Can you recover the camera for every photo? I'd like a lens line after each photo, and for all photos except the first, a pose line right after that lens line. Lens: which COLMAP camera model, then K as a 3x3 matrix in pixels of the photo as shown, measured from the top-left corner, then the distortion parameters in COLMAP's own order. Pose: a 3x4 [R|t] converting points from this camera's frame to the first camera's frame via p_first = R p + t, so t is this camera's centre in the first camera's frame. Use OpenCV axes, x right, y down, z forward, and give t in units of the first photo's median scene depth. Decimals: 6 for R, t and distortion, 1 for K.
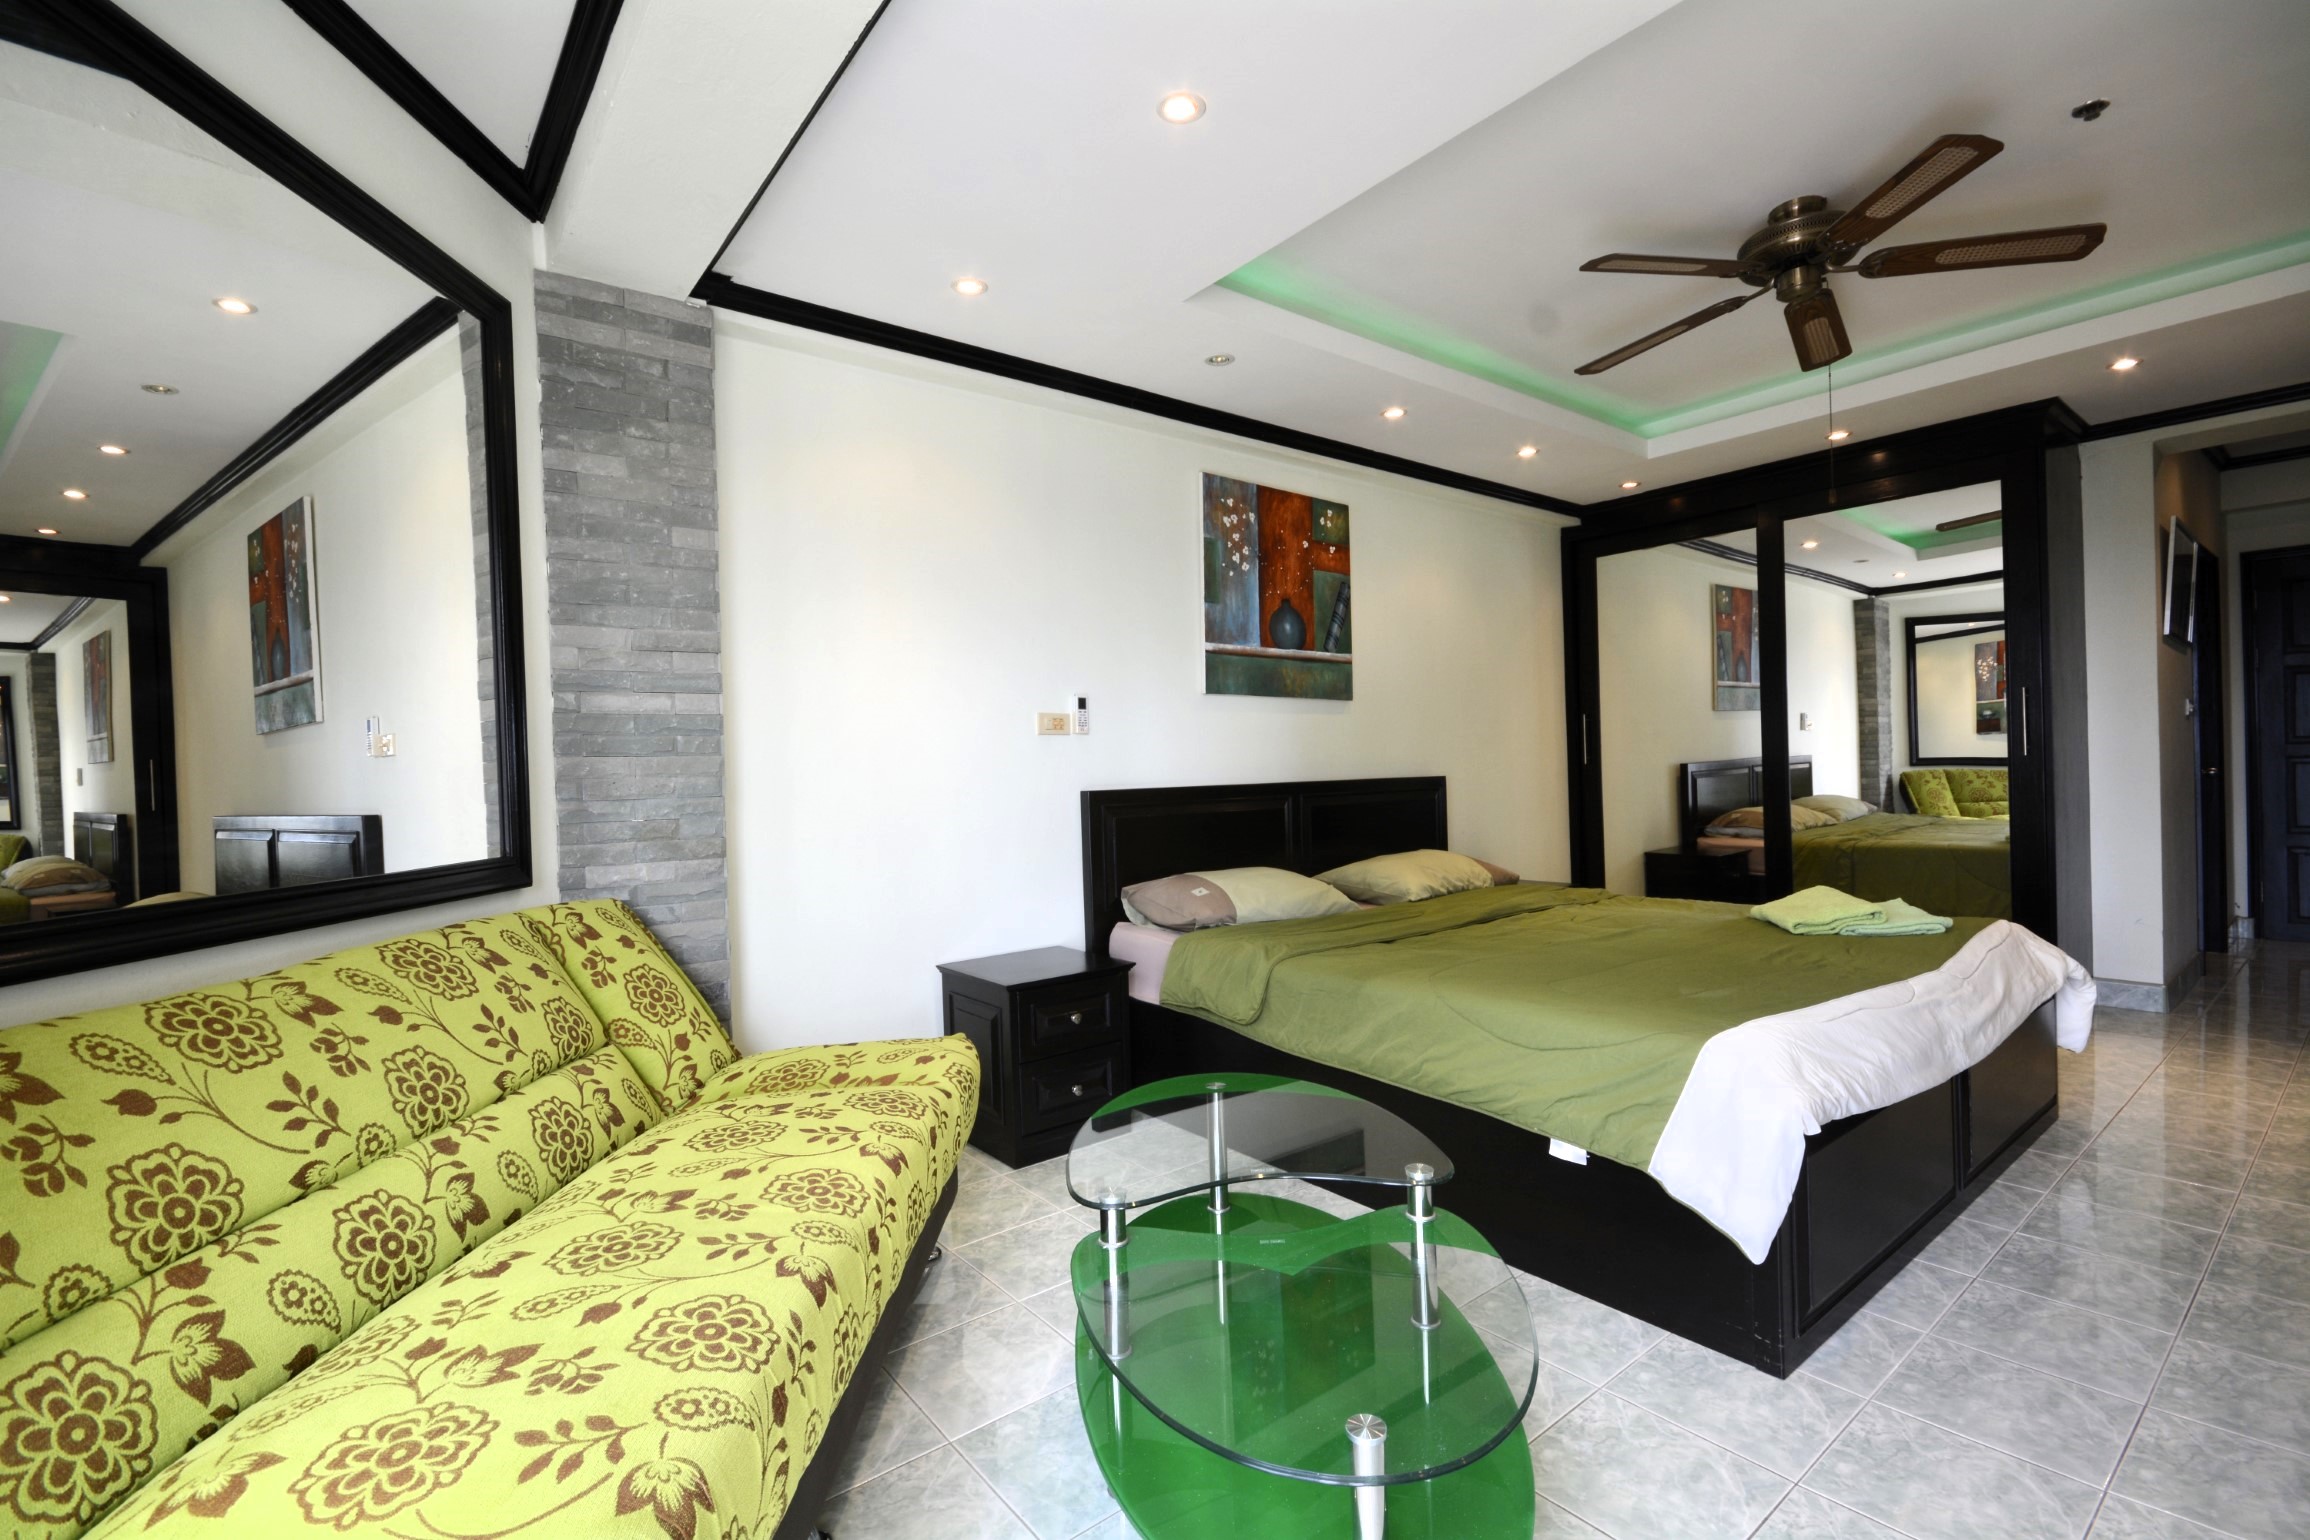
lens RADIAL K [[1017.1, 0, 1159.2], [0, 1017.1, 775.3], [0, 0, 1]] dist [0.016566, -0.016784]
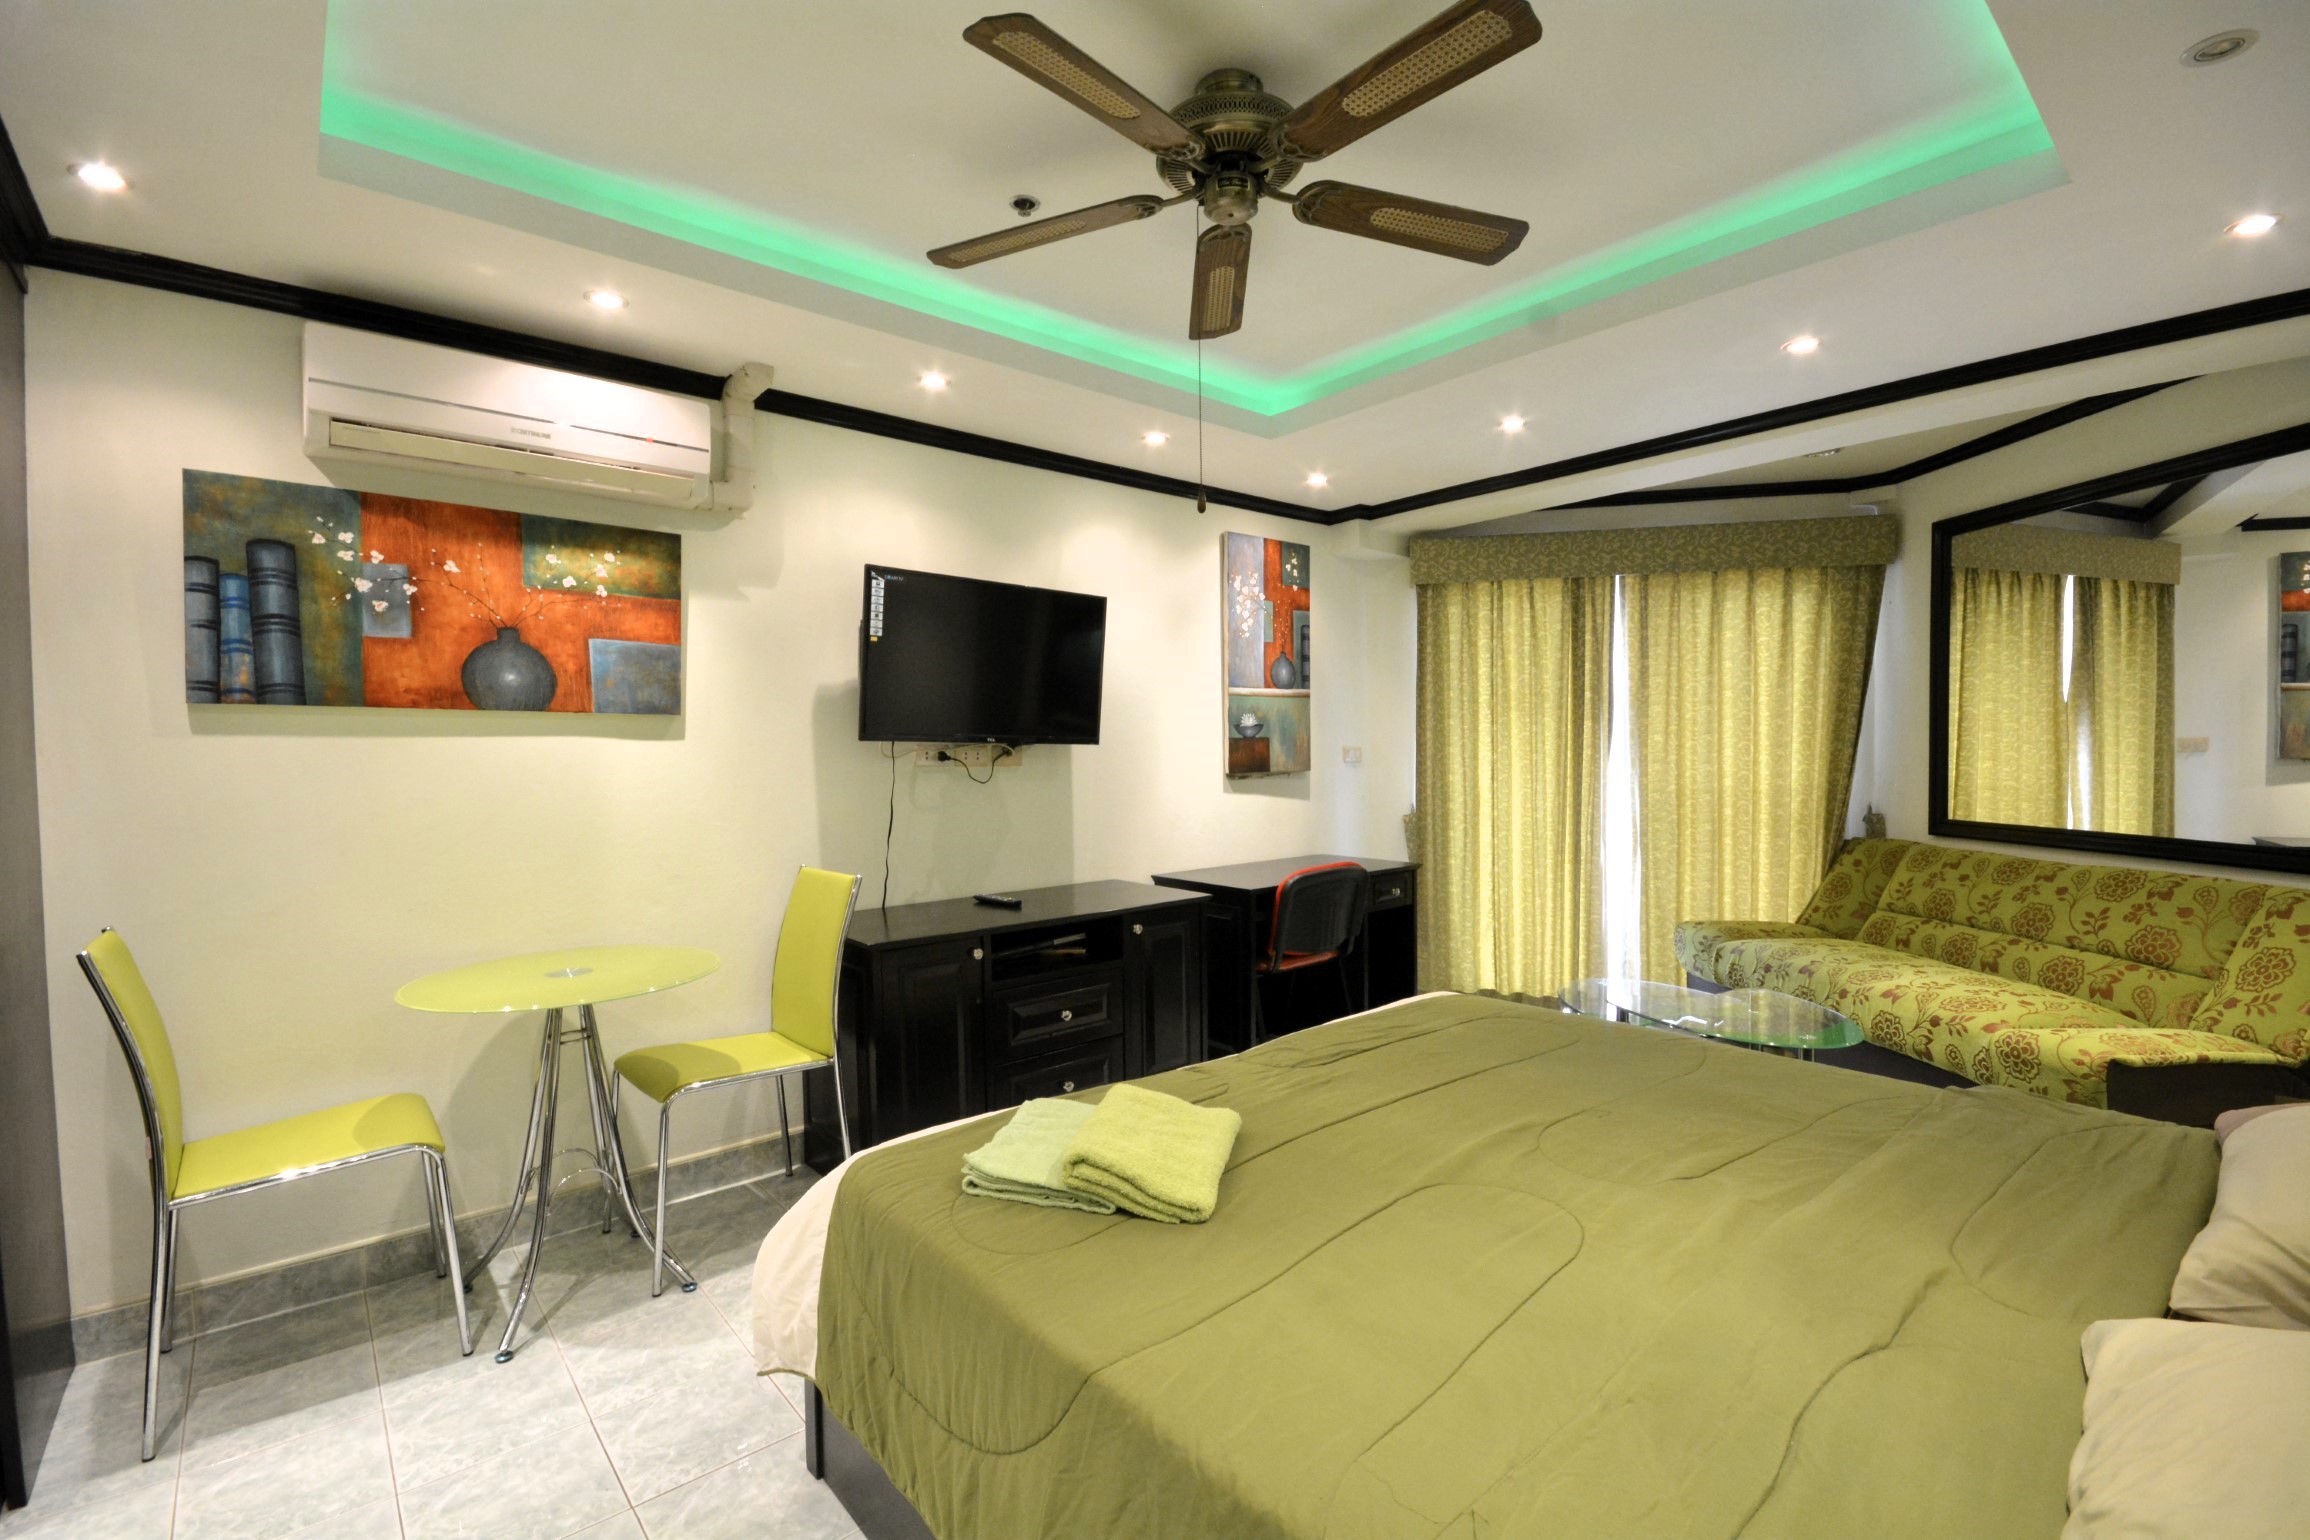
lens RADIAL K [[1017.1, 0, 1159.2], [0, 1017.1, 775.3], [0, 0, 1]] dist [0.016566, -0.016784]
pose [[-0.997940, 0.044493, -0.046217, 0.806764], [0.042734, 0.998350, 0.038365, -0.116197], [0.047848, 0.036311, -0.998194, 1.909572]]
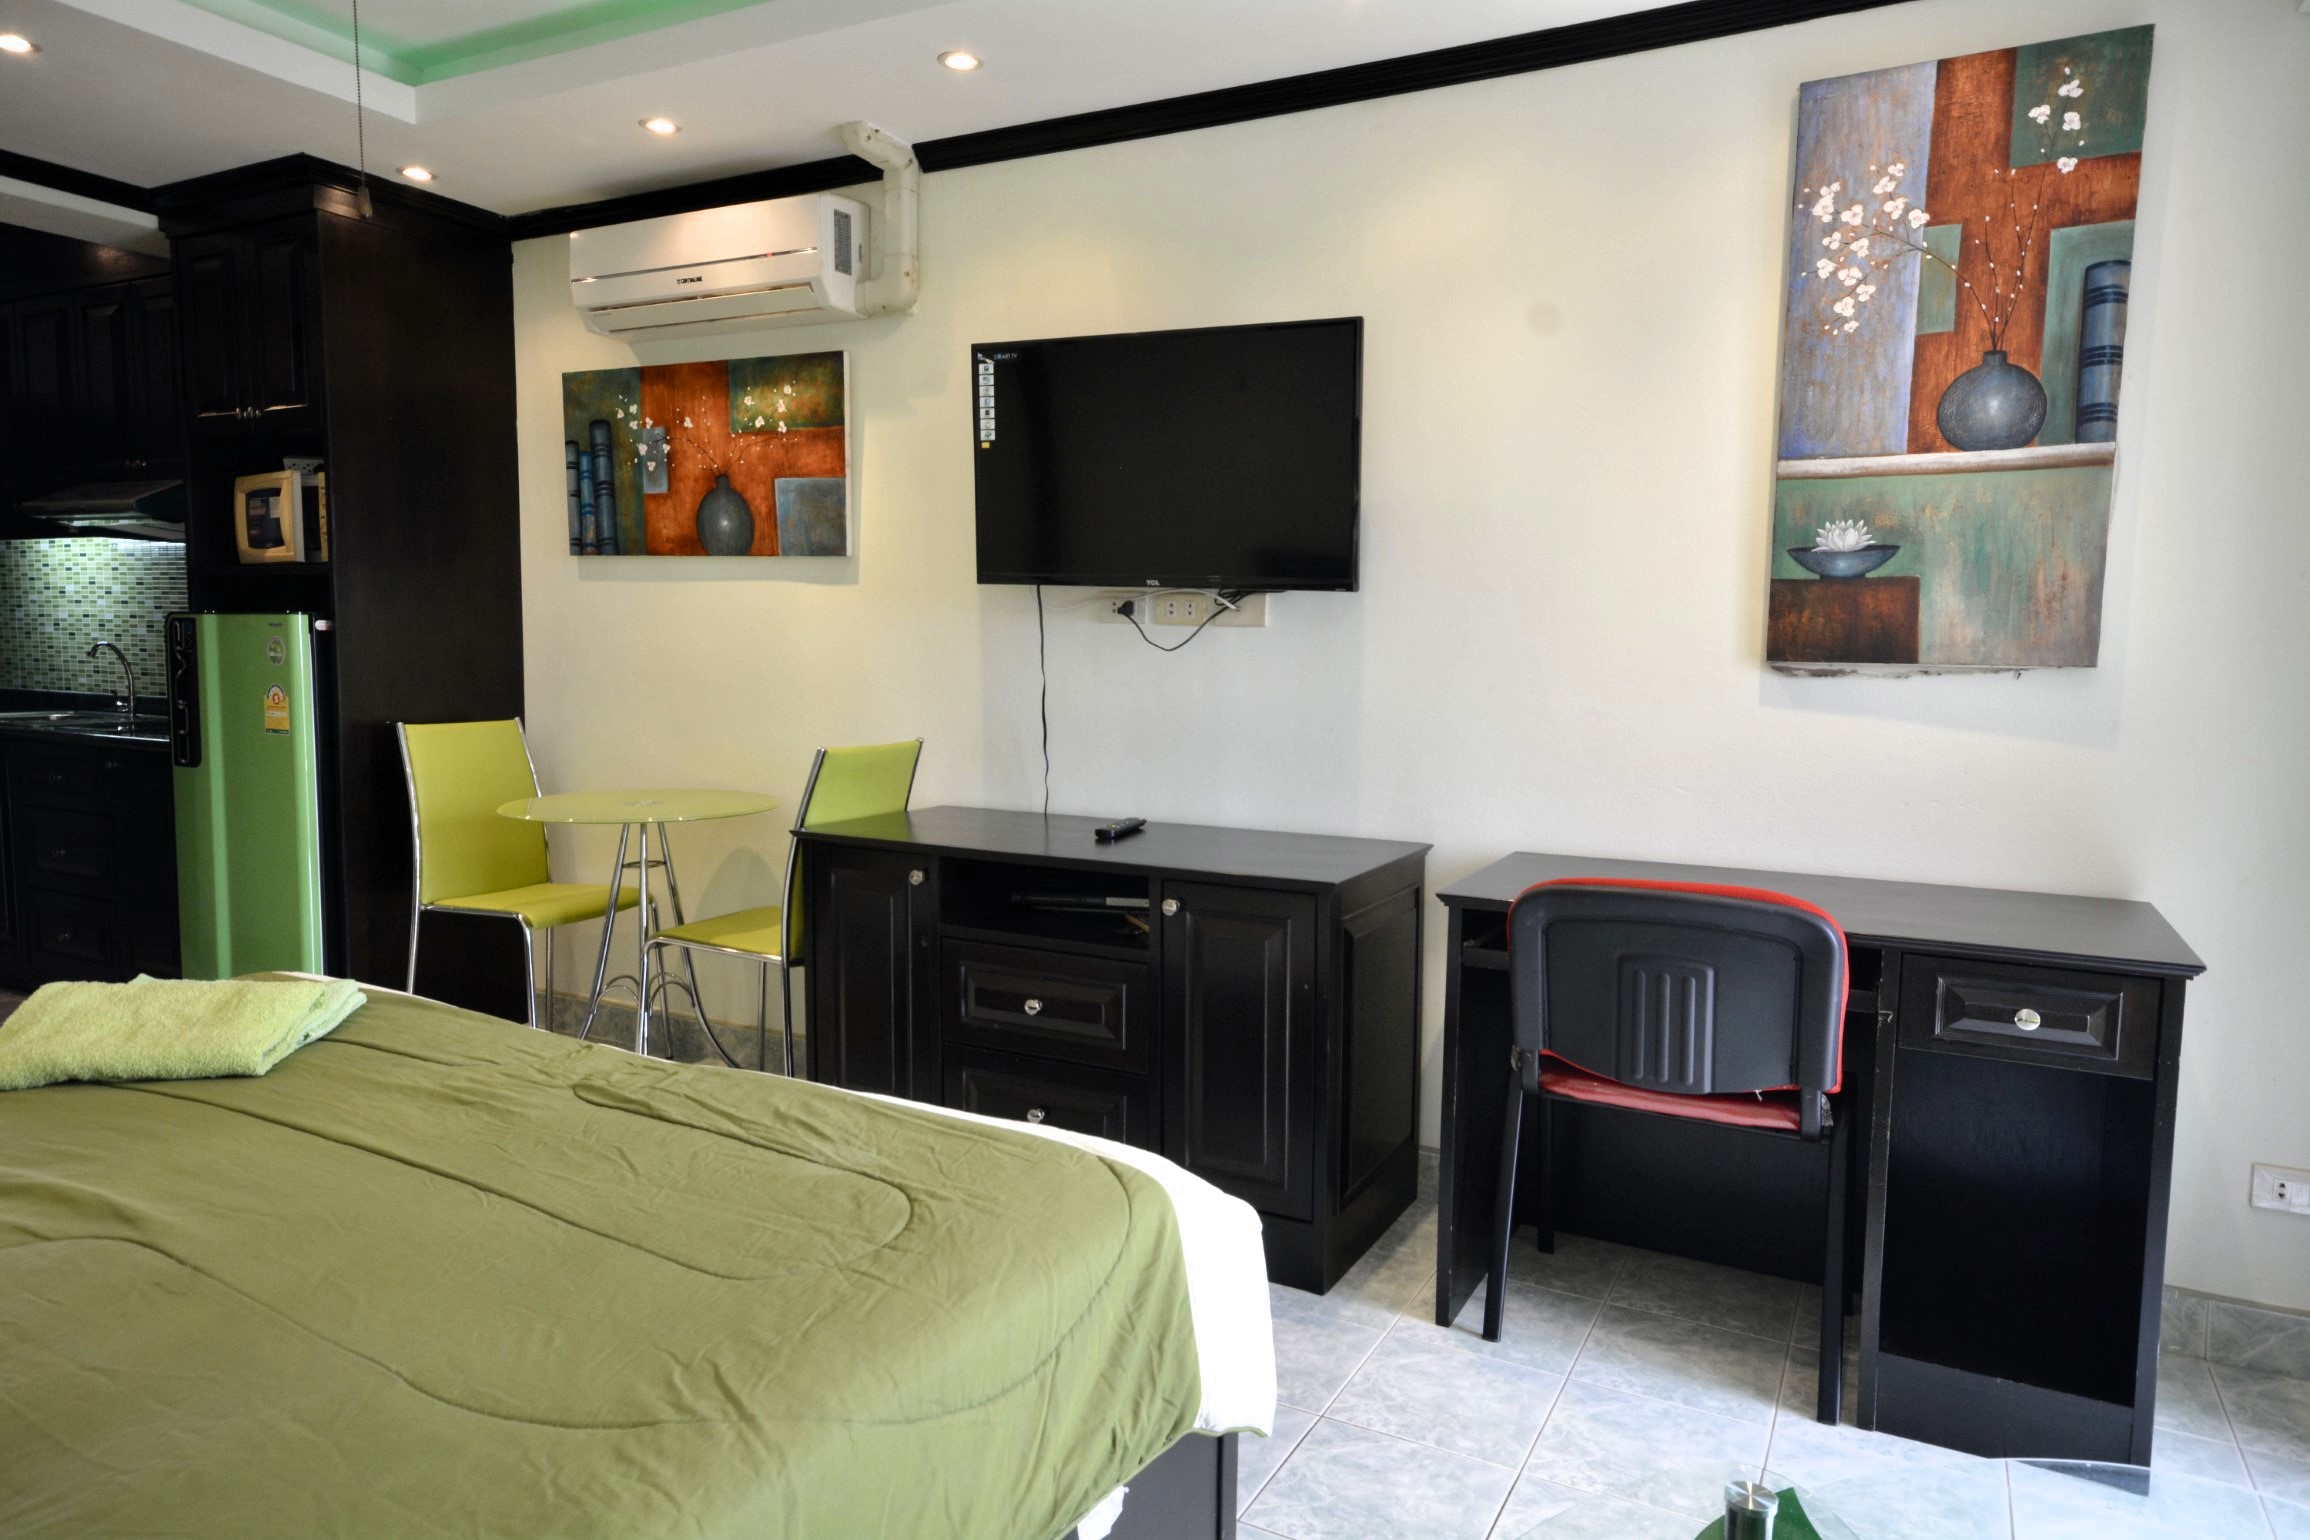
lens RADIAL K [[1447.8, 0, 1155.0], [0, 1447.8, 770.0], [0, 0, 1]] dist [-0.004945, 0.040303]
pose [[-0.402607, -0.056230, 0.913644, -0.197508], [0.004621, 0.997974, 0.063456, -0.037600], [-0.915361, 0.029770, -0.401532, 1.029778]]
